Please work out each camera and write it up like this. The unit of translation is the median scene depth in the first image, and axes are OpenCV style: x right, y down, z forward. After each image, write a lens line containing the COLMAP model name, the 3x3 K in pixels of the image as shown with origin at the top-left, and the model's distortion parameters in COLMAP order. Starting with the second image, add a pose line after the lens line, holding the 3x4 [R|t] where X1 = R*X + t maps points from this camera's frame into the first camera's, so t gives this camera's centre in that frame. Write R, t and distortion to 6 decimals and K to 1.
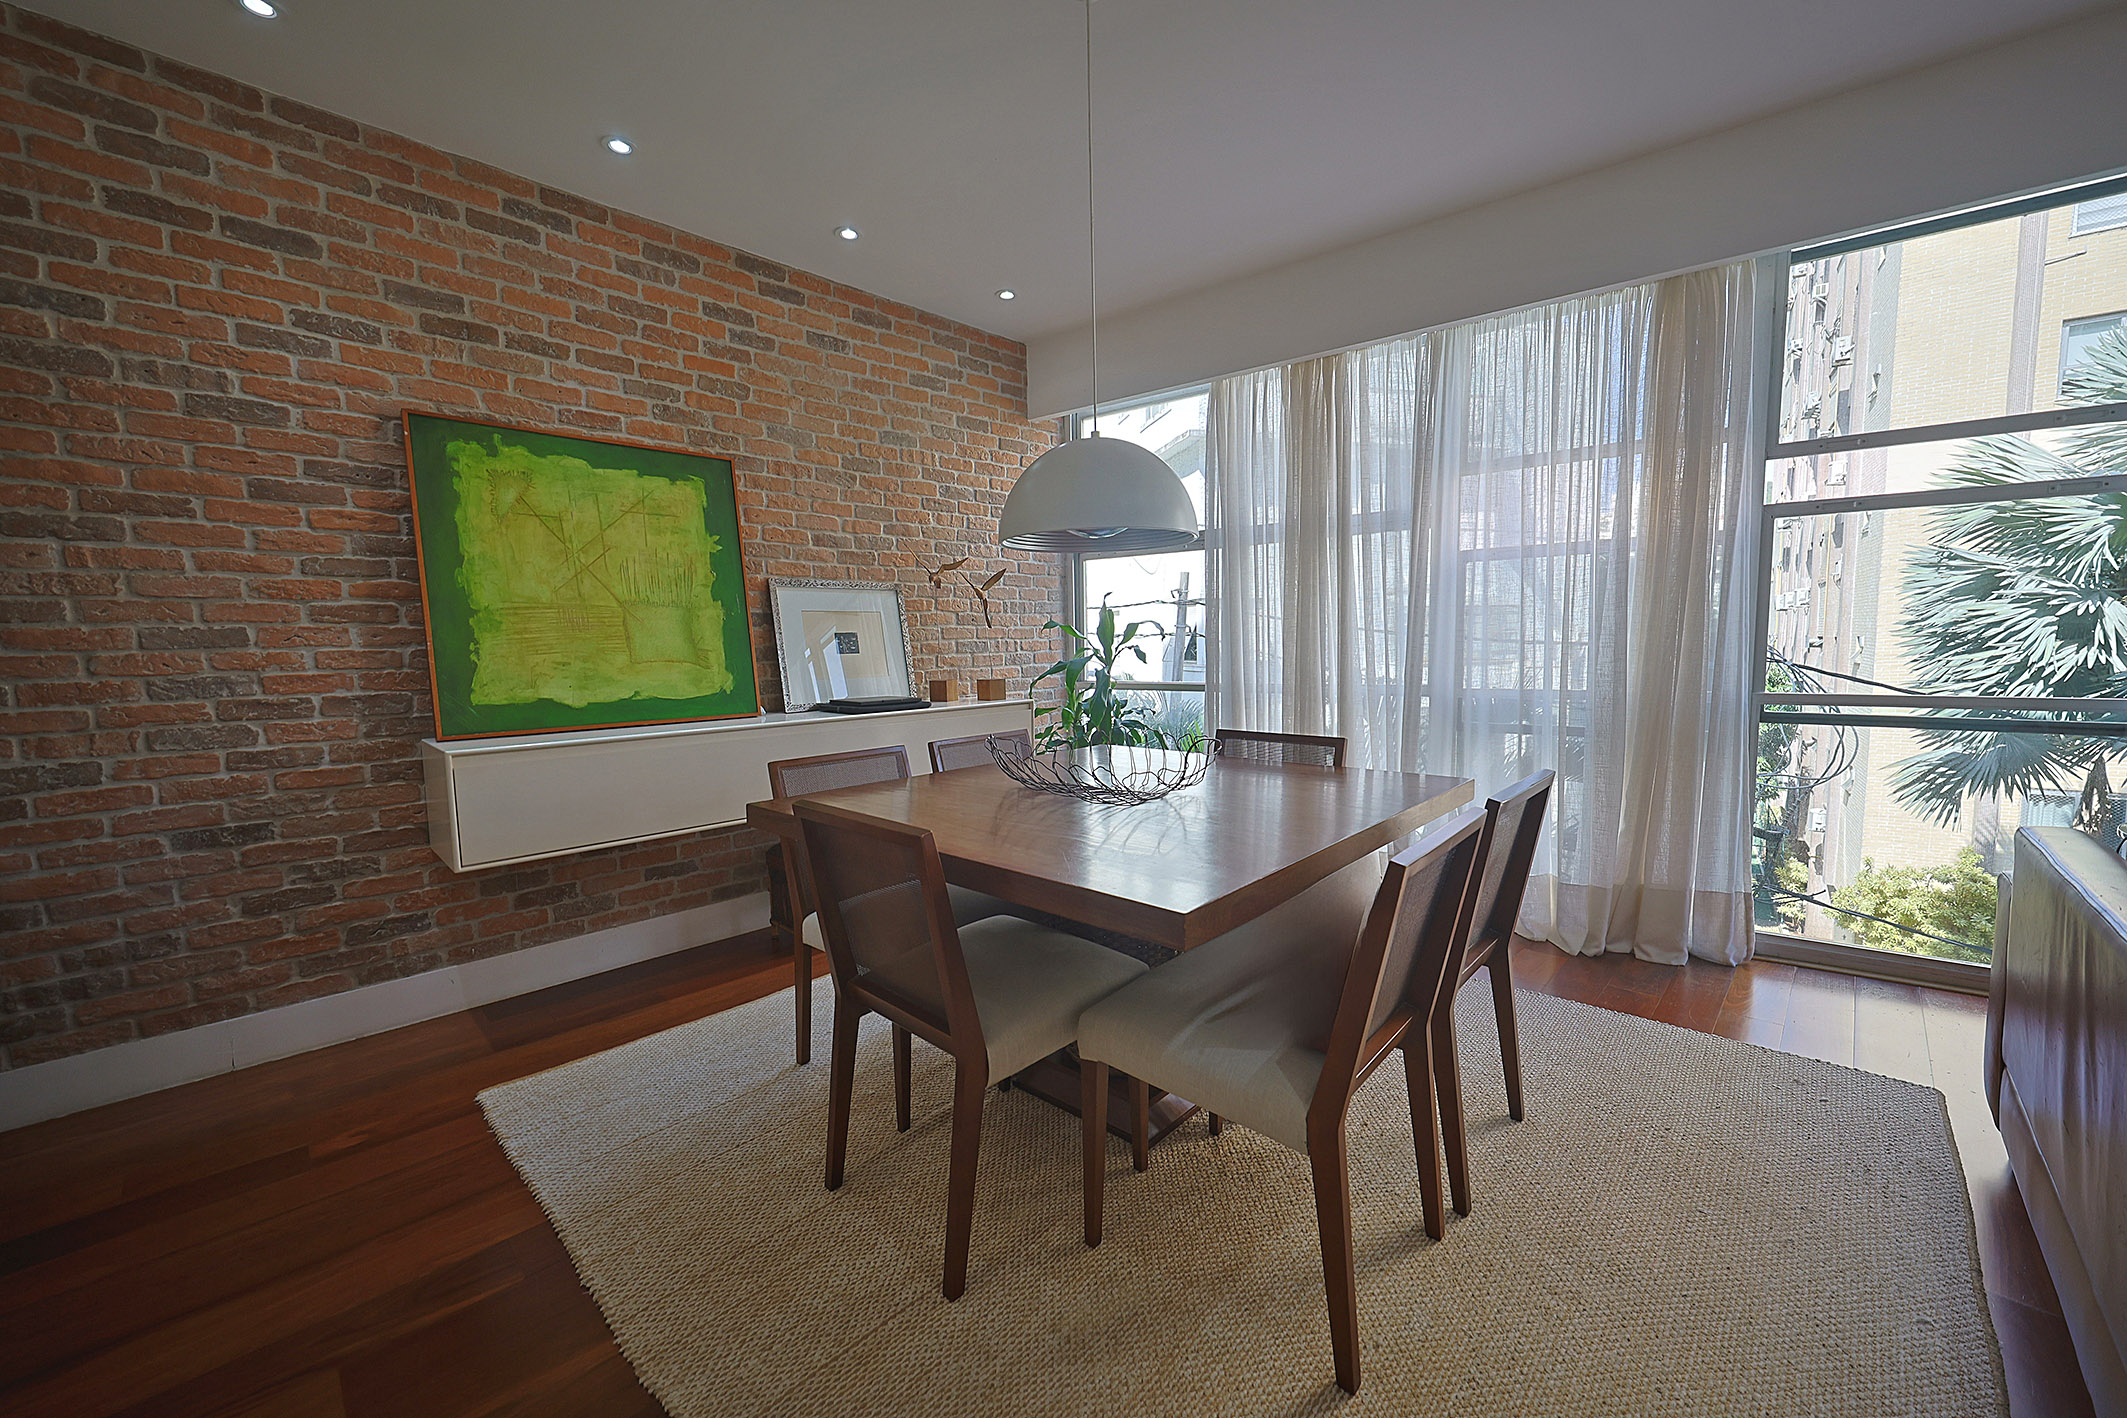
lens RADIAL K [[805.7, 0, 1053.2], [0, 805.7, 717.1], [0, 0, 1]] dist [0.001430, 0.000208]
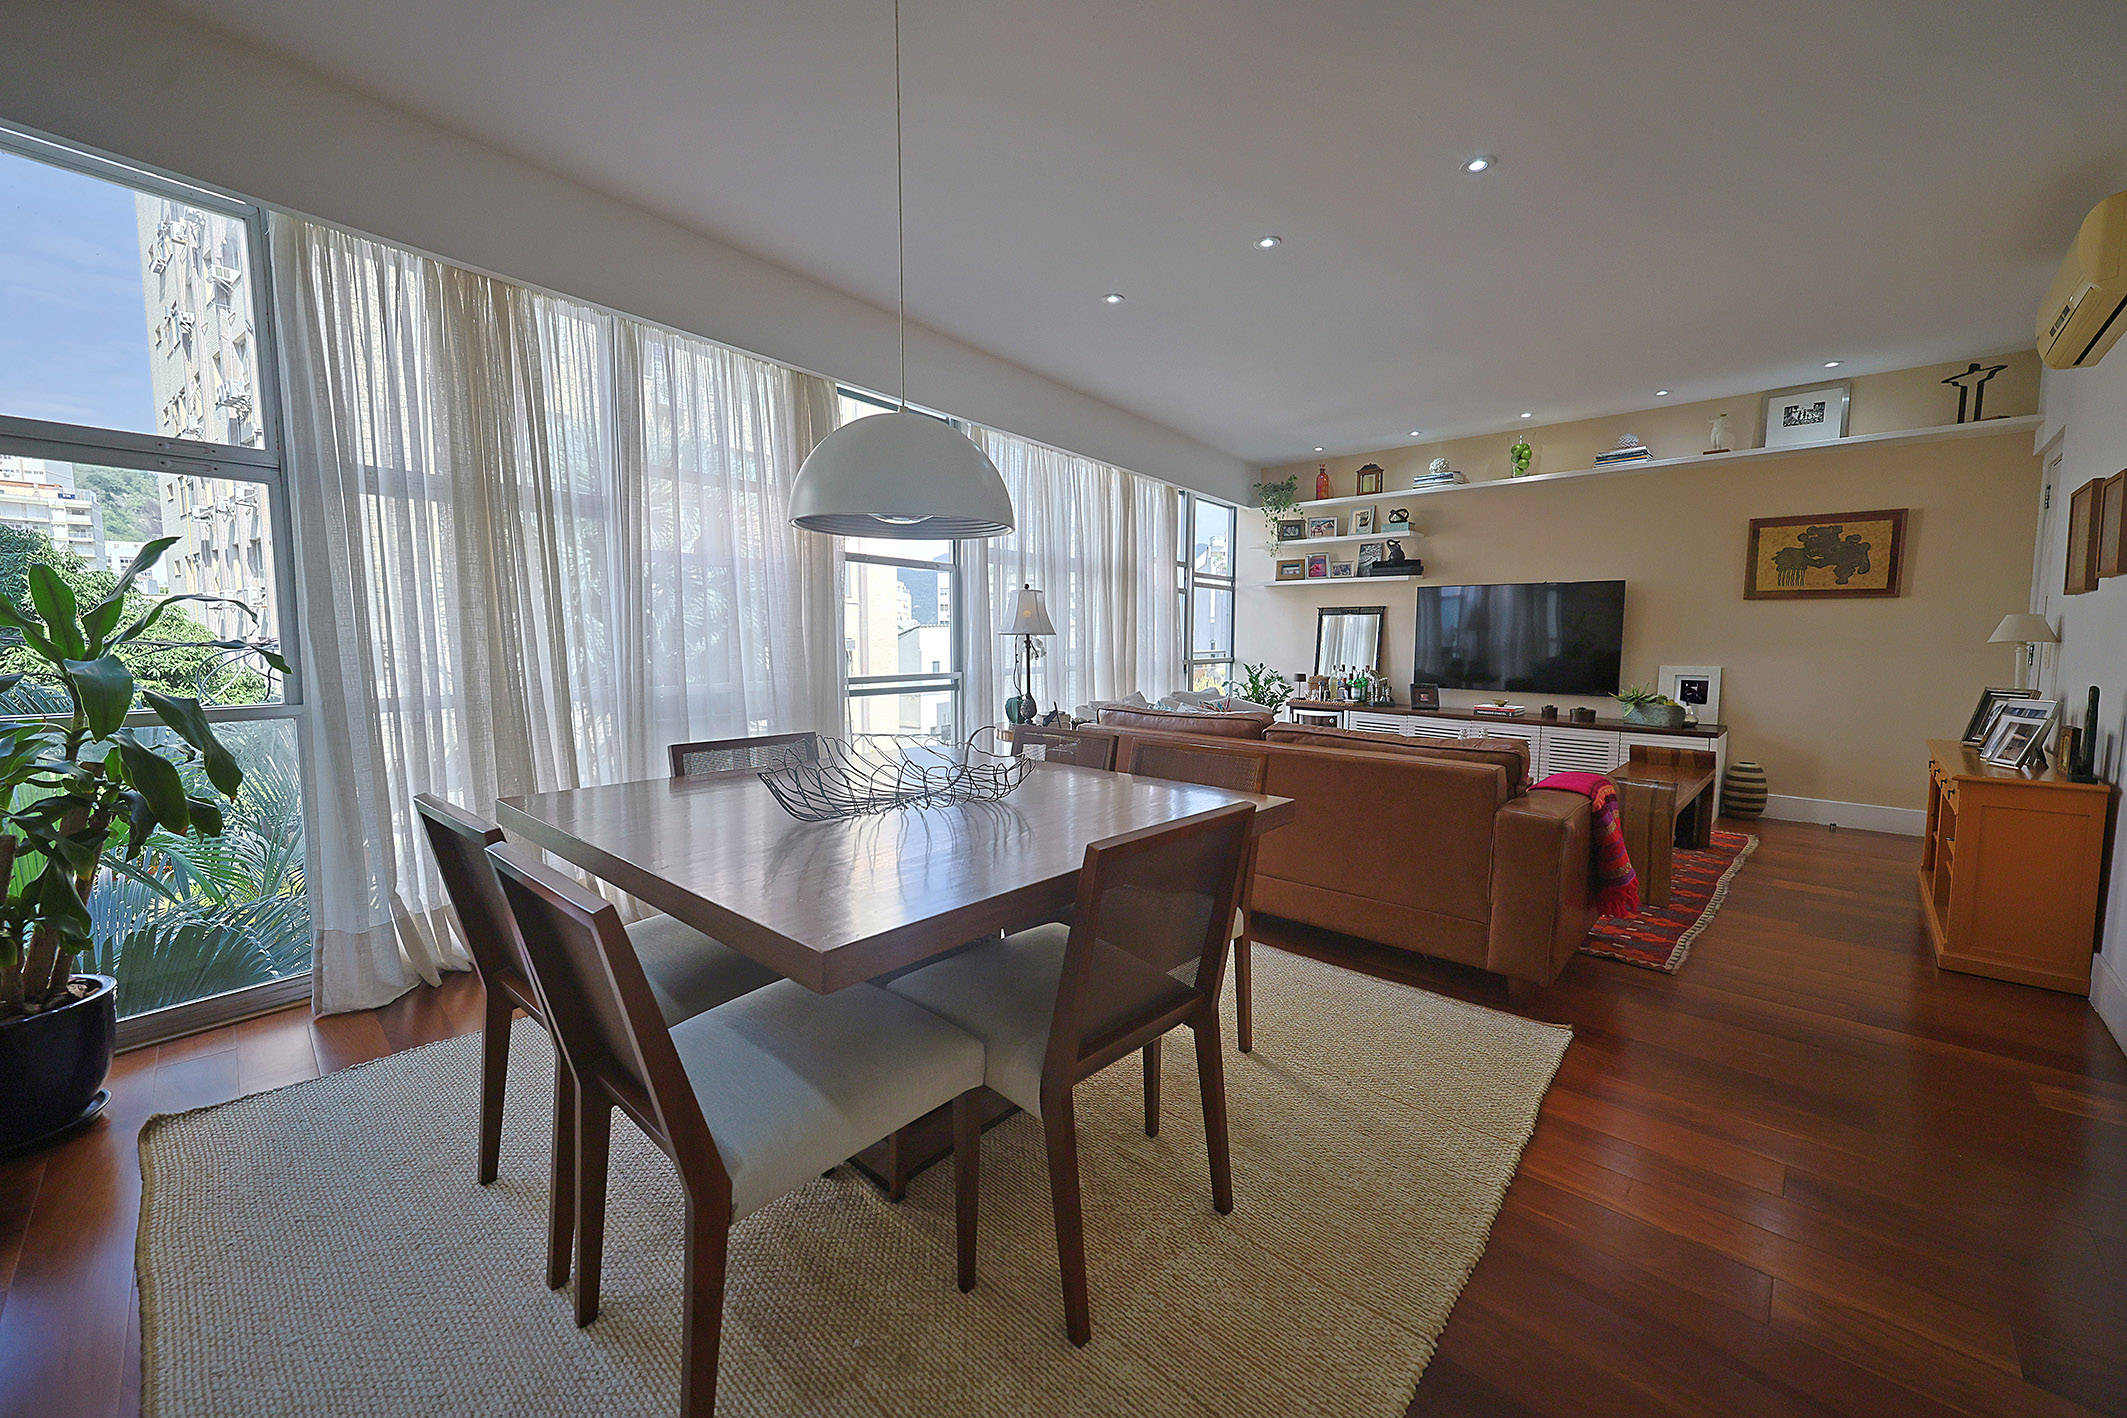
lens RADIAL K [[805.7, 0, 1090.3], [0, 805.7, 701.6], [0, 0, 1]] dist [0.001430, 0.000208]
pose [[-0.033552, -0.065550, 0.997285, -0.526010], [0.087072, 0.993861, 0.068254, -0.040719], [-0.995637, 0.089125, -0.027639, 0.500949]]
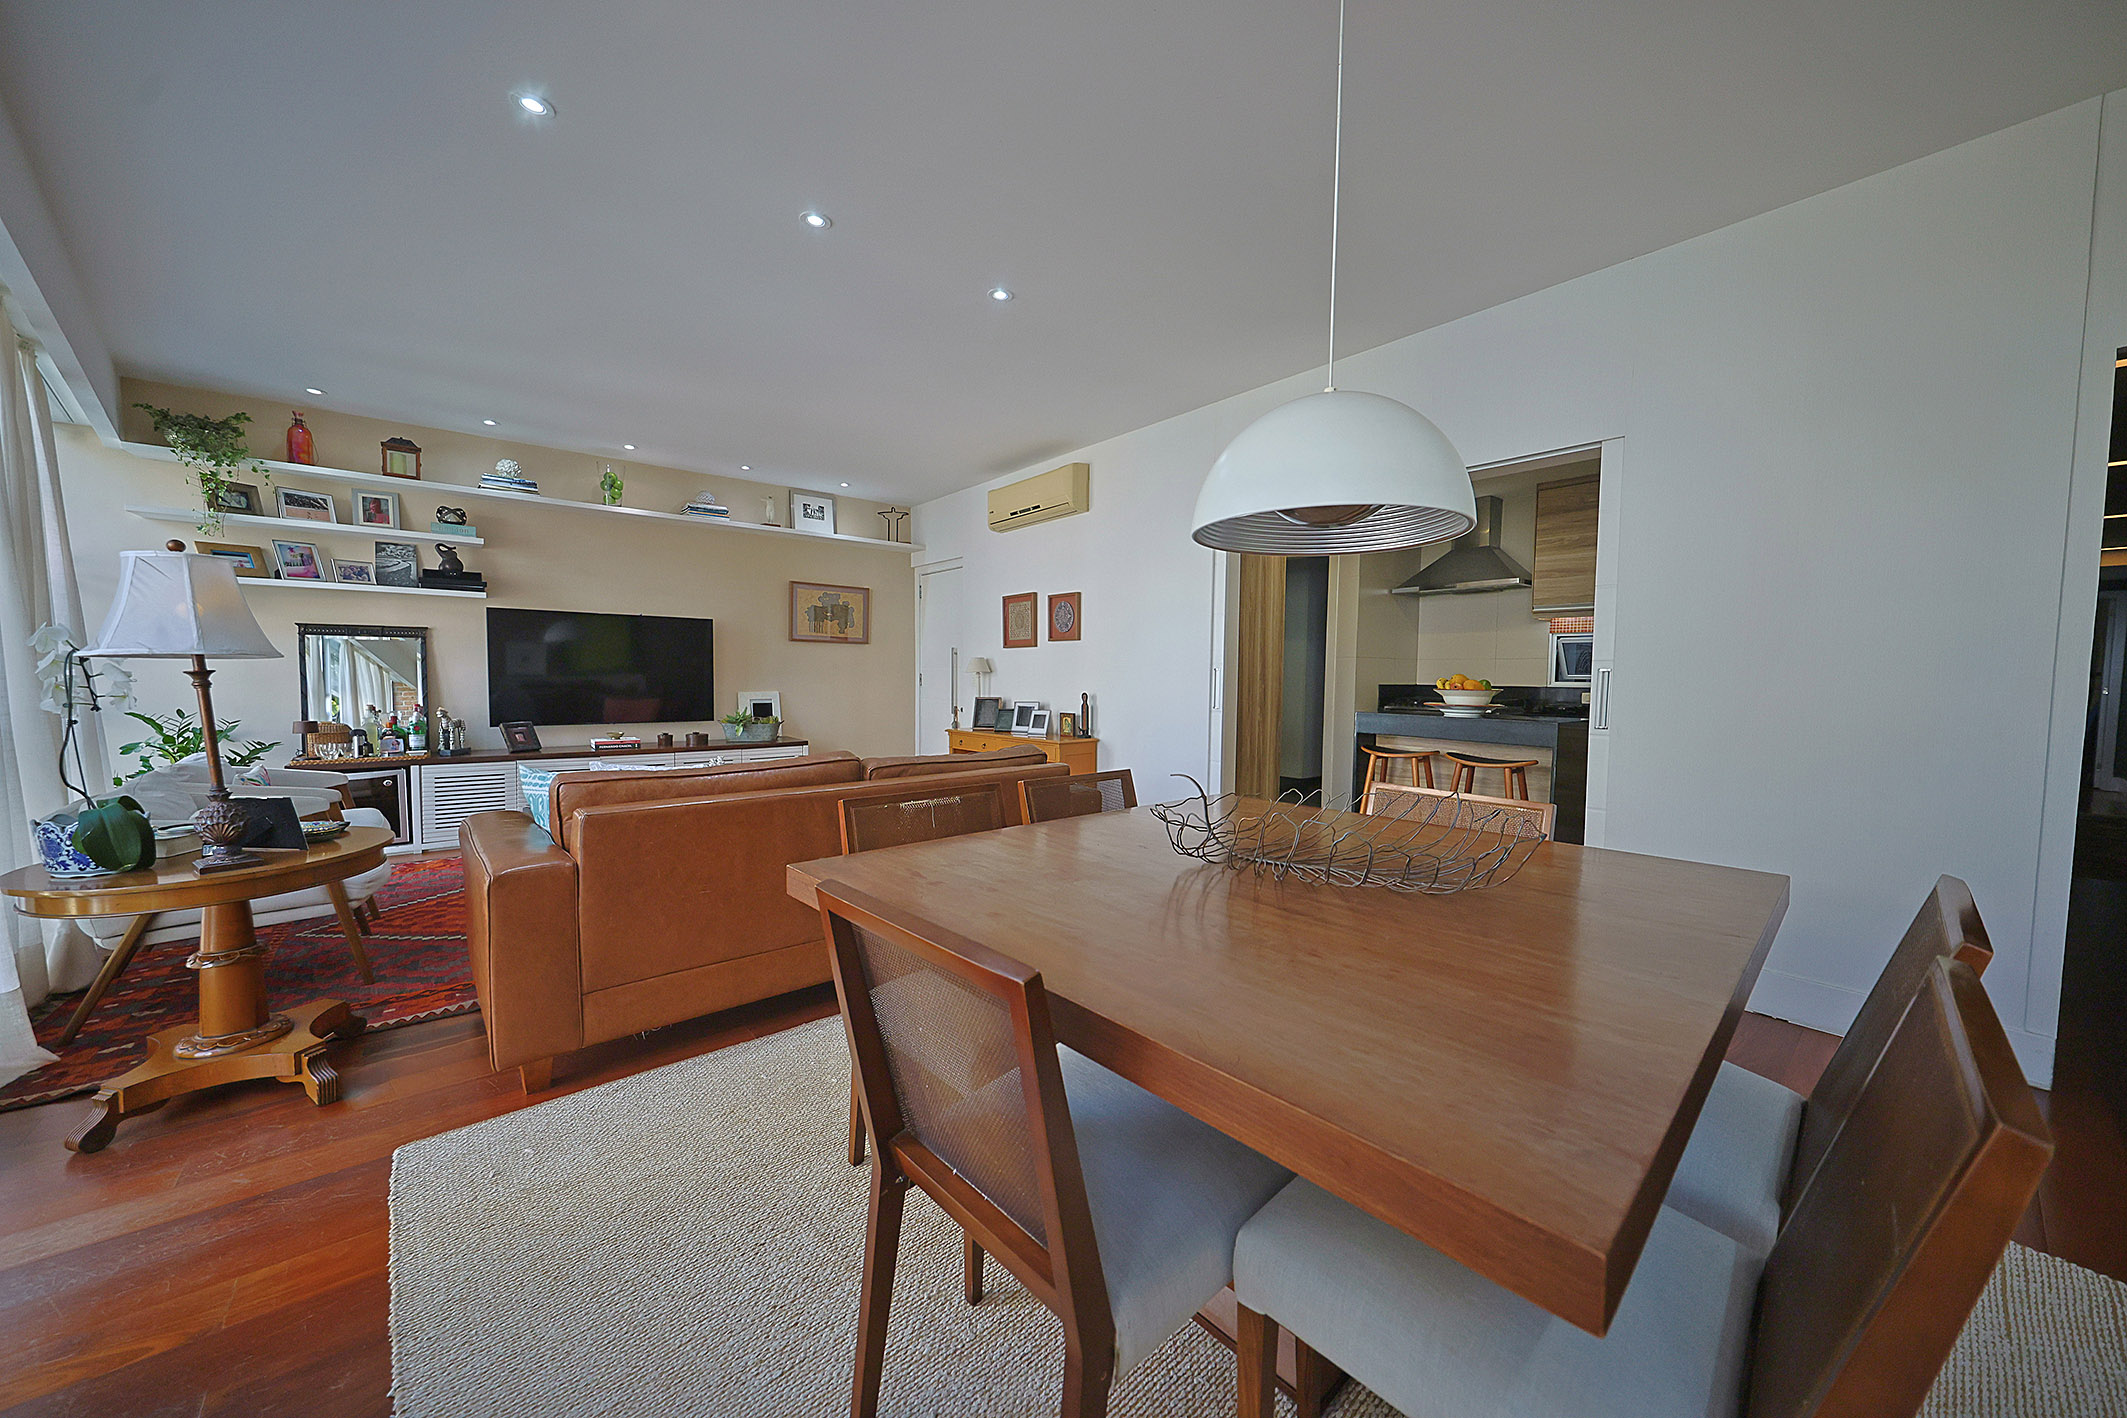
lens RADIAL K [[735.7, 0, 1055.2], [0, 735.7, 723.1], [0, 0, 1]] dist [-0.000553, 0.000590]
pose [[-0.994876, 0.002613, 0.101070, 0.144873], [0.018345, 0.987738, 0.155039, -0.094124], [-0.099425, 0.156099, -0.982725, 1.030399]]
